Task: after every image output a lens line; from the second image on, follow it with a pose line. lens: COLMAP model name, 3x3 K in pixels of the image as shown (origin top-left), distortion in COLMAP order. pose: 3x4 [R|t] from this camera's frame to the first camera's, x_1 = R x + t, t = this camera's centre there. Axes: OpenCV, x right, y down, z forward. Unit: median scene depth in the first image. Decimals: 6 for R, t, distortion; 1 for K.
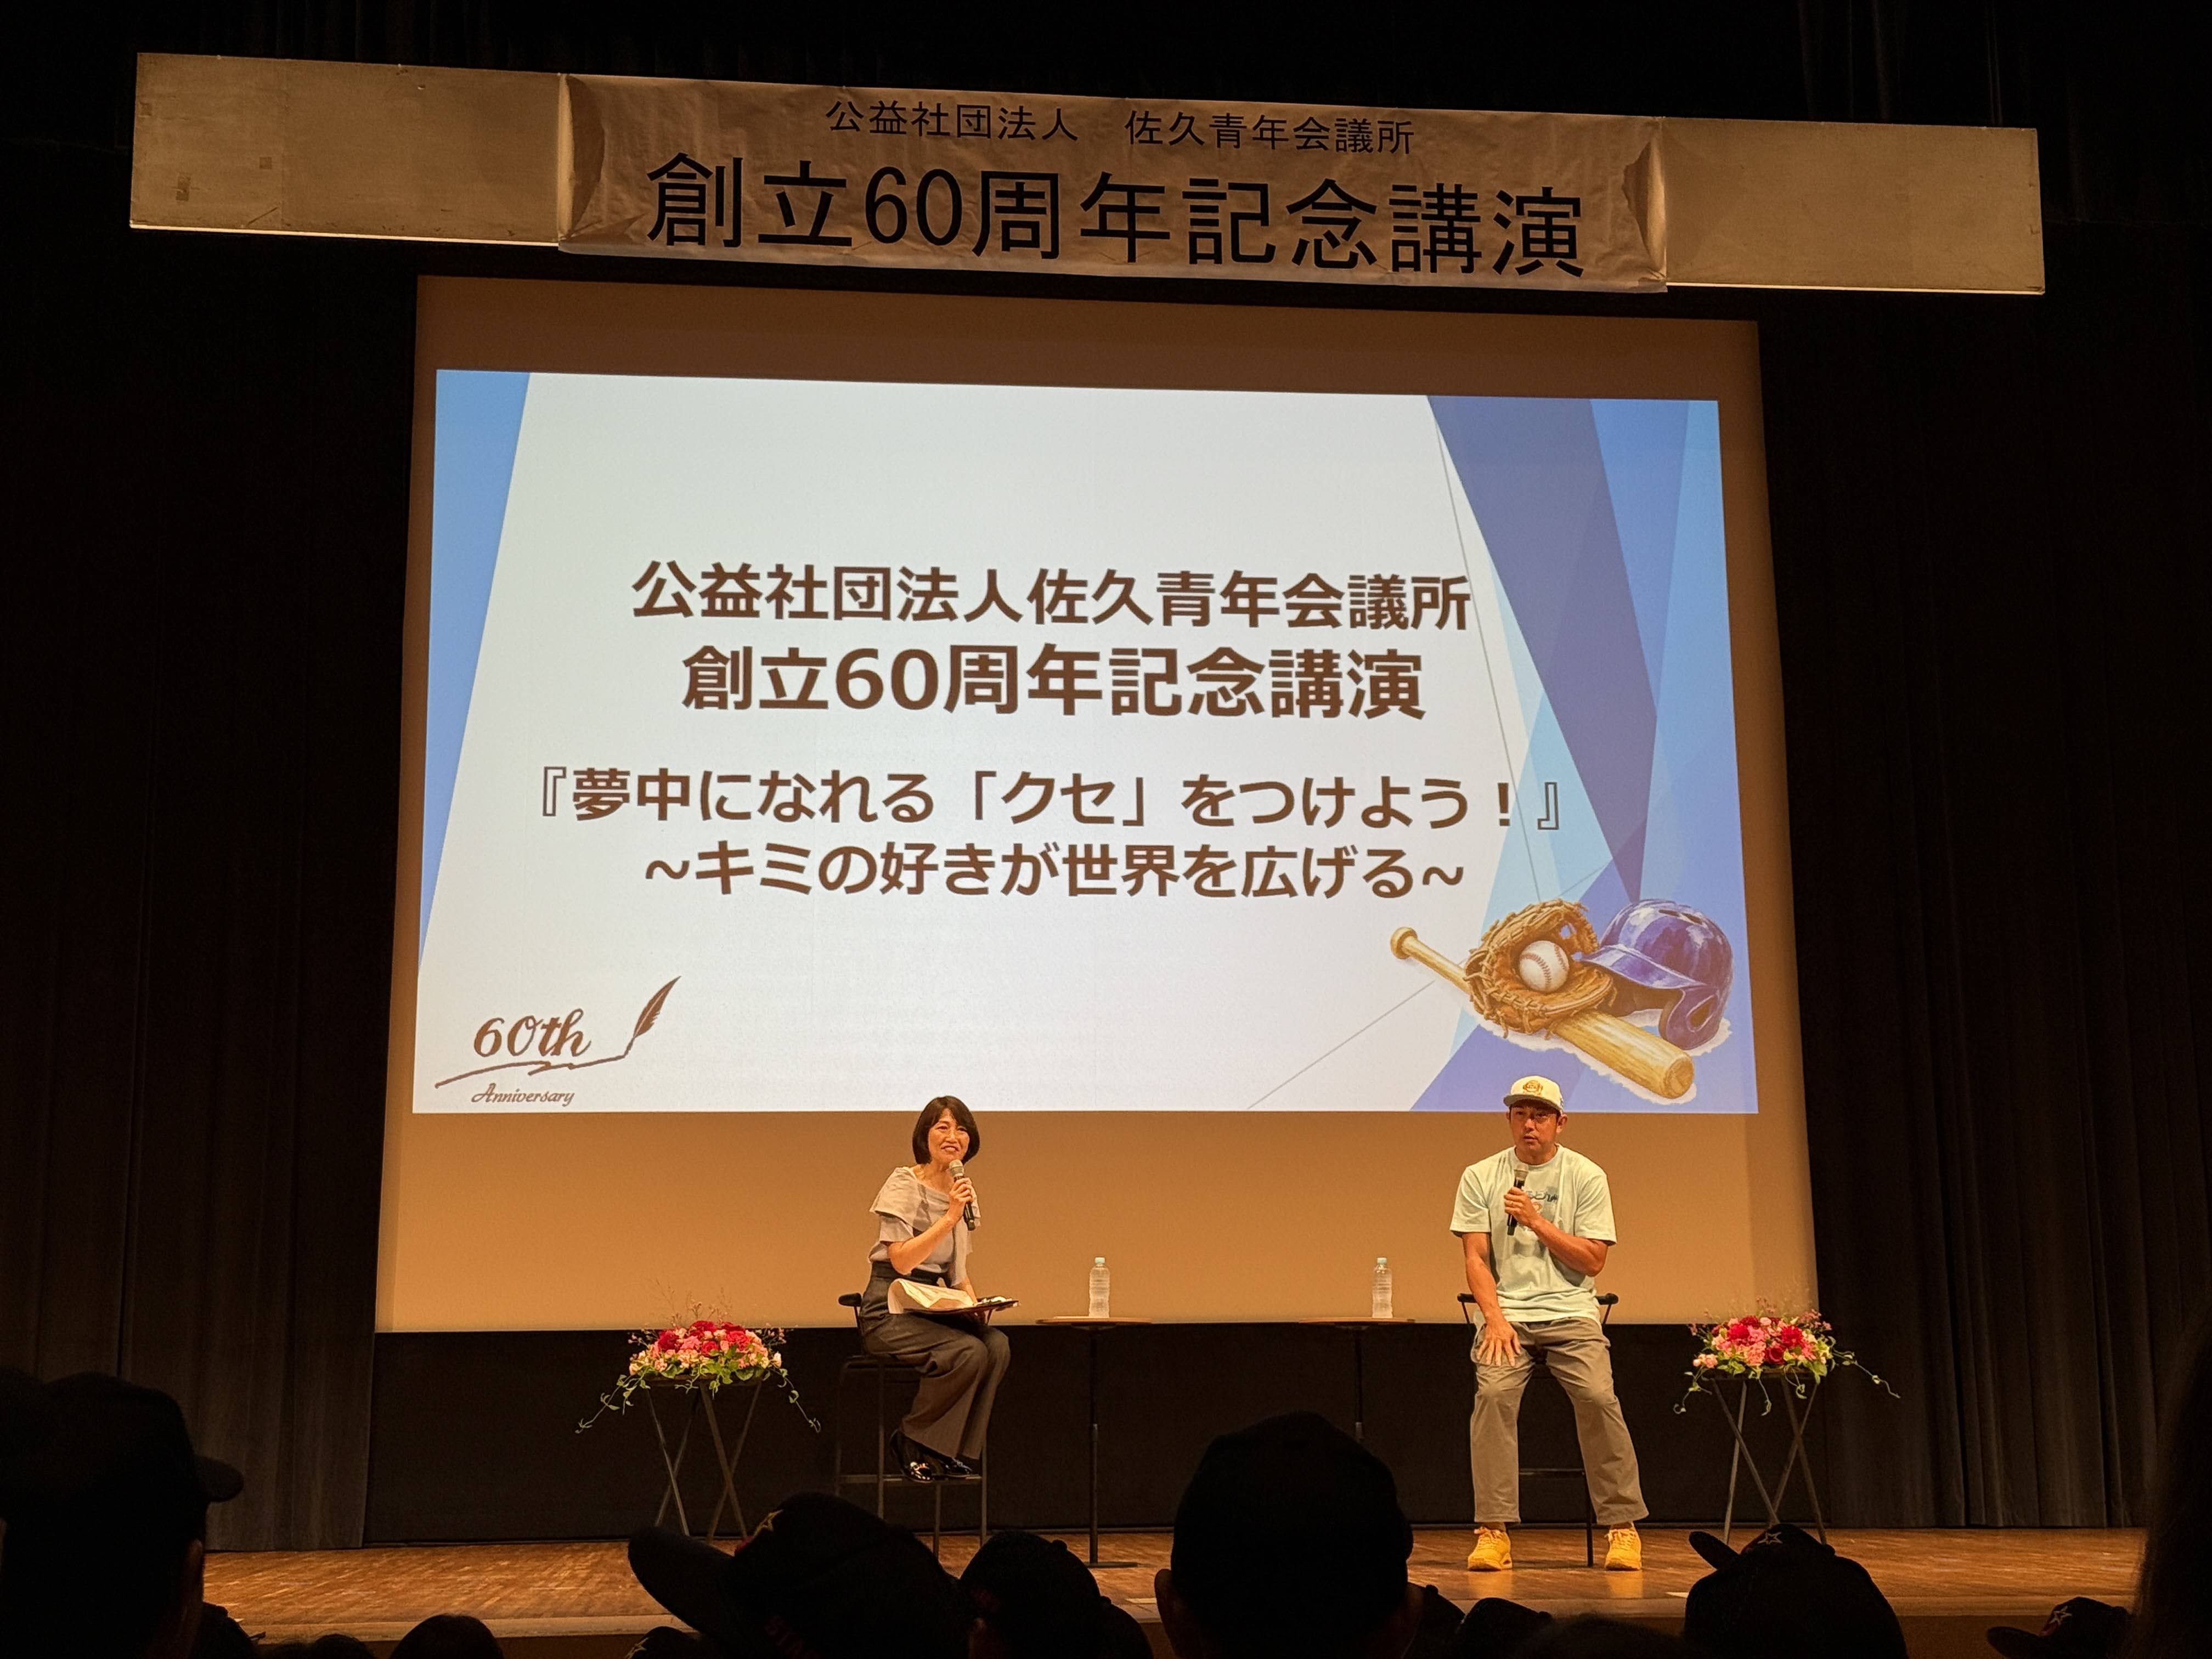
lens RADIAL K [[3154.7, 0, 1106.0], [0, 3154.7, 829.5], [0, 0, 1]] dist [0.159354, -0.080519]
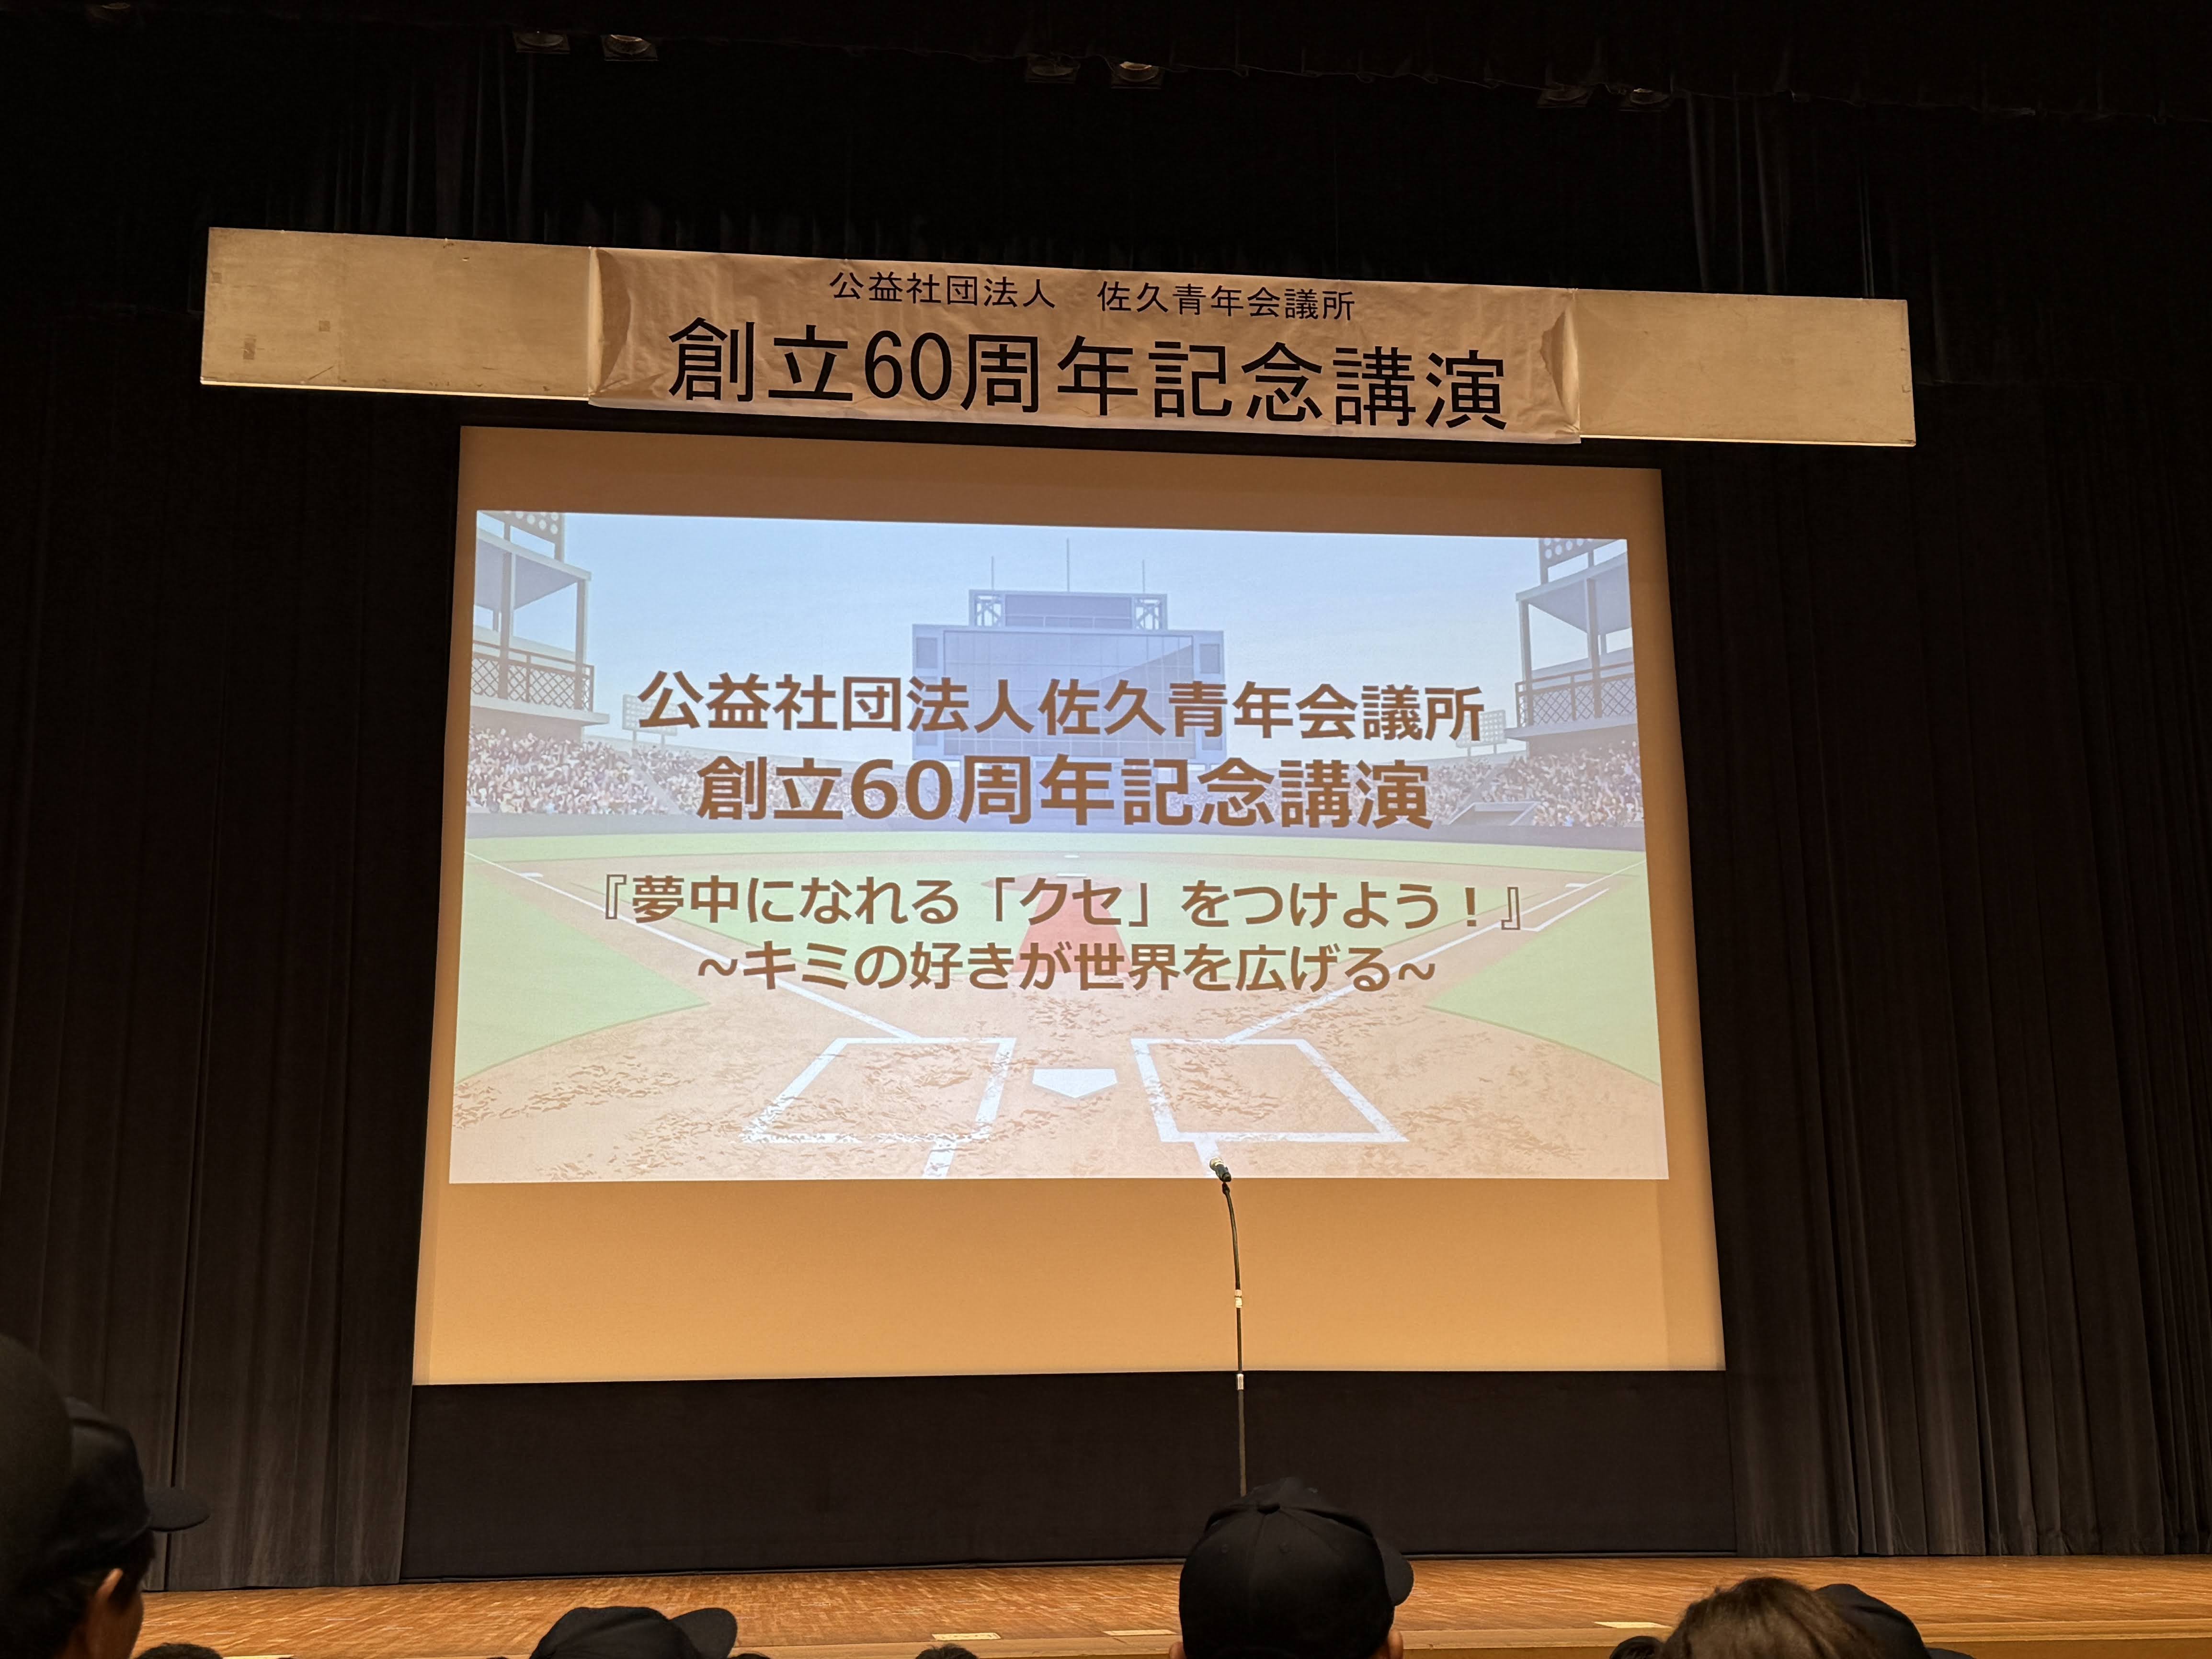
lens RADIAL K [[2753.1, 0, 1106.0], [0, 2753.1, 829.5], [0, 0, 1]] dist [0.150121, -0.020465]
pose [[0.999919, -0.000784, 0.012668, -0.014242], [0.001191, 0.999482, -0.032153, -0.007385], [-0.012636, 0.032165, 0.999403, 0.133487]]
